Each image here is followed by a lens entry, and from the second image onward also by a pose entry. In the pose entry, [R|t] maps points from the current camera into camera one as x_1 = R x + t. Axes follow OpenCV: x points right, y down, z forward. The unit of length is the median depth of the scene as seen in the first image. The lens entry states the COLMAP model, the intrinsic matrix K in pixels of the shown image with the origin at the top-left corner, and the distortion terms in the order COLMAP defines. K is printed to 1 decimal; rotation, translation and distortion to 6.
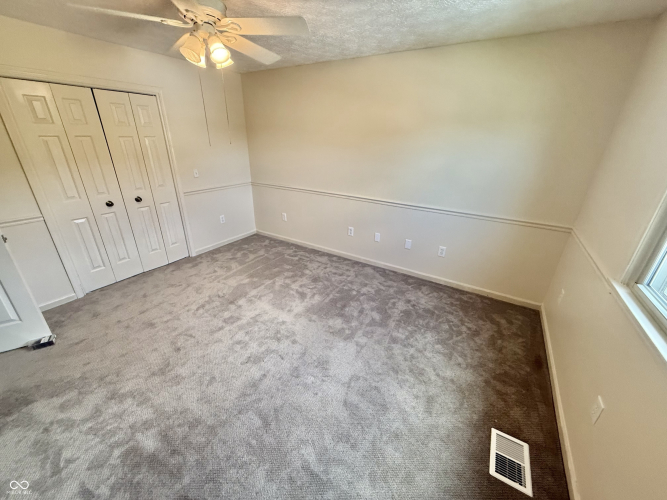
lens RADIAL K [[265.9, 0, 334.0], [0, 265.9, 249.3], [0, 0, 1]] dist [0.000924, -0.000496]
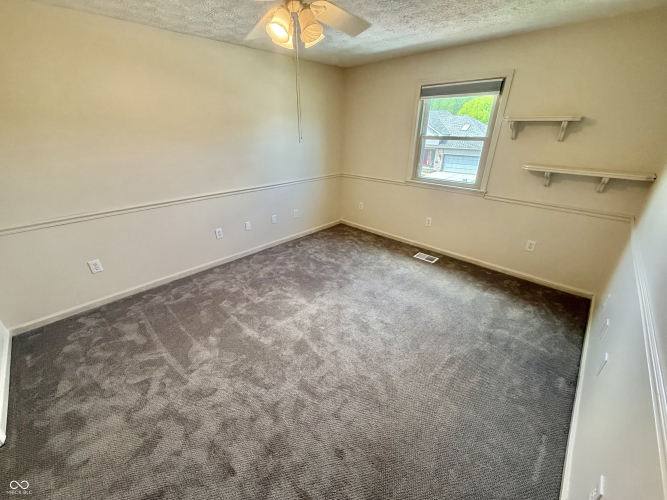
lens RADIAL K [[265.9, 0, 333.2], [0, 265.9, 246.1], [0, 0, 1]] dist [0.000924, -0.000496]
pose [[0.219160, -0.418020, 0.881606, -0.776878], [0.384725, 0.867387, 0.315638, -0.194331], [-0.896636, 0.270000, 0.350919, 0.412297]]
